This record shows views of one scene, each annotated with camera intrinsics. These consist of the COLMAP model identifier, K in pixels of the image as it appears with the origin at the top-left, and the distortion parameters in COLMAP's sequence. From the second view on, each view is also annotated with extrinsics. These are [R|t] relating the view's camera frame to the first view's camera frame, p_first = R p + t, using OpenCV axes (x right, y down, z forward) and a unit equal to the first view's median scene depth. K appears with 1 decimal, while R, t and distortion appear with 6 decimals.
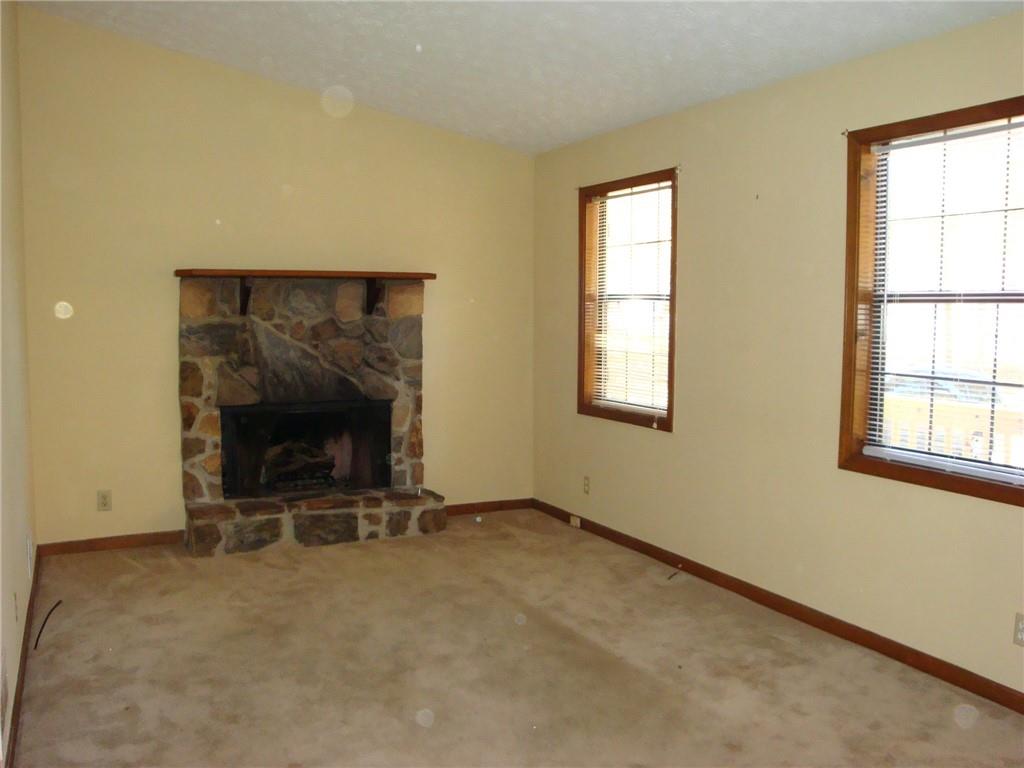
lens RADIAL K [[921.5, 0, 512.0], [0, 921.5, 384.0], [0, 0, 1]] dist [-0.166514, 0.153422]
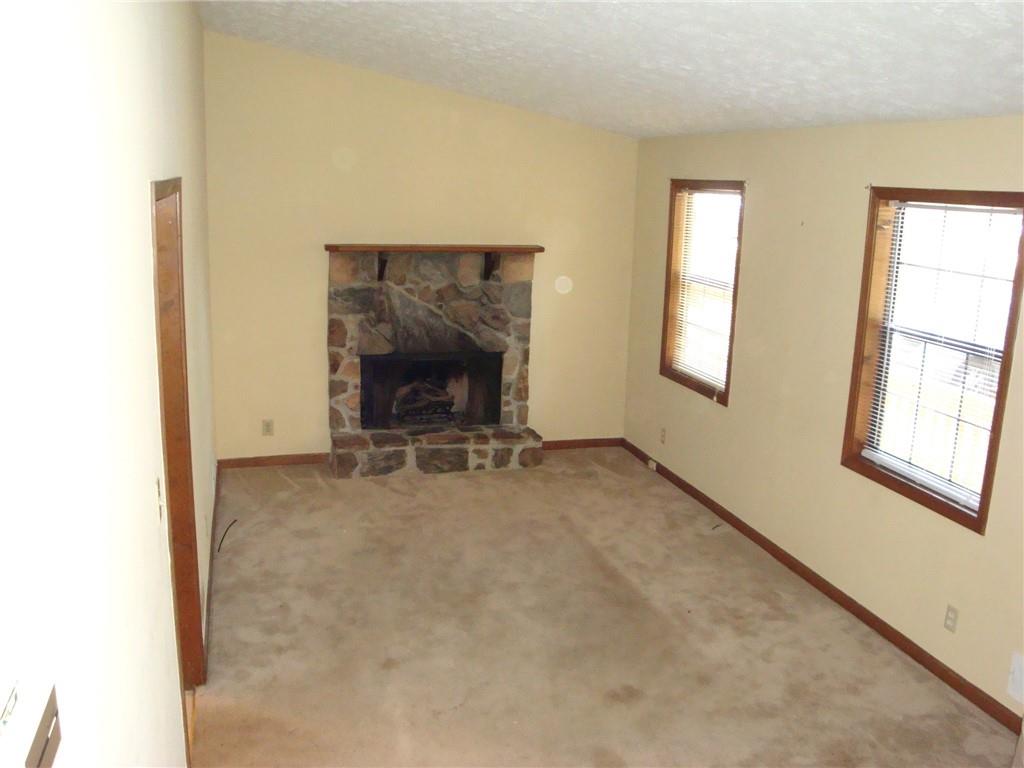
lens RADIAL K [[921.5, 0, 512.0], [0, 921.5, 384.0], [0, 0, 1]] dist [-0.166514, 0.153422]
pose [[0.984754, 0.062772, -0.162231, 0.082742], [-0.040324, 0.989593, 0.138131, -0.116955], [0.169214, -0.129483, 0.977037, -0.177674]]
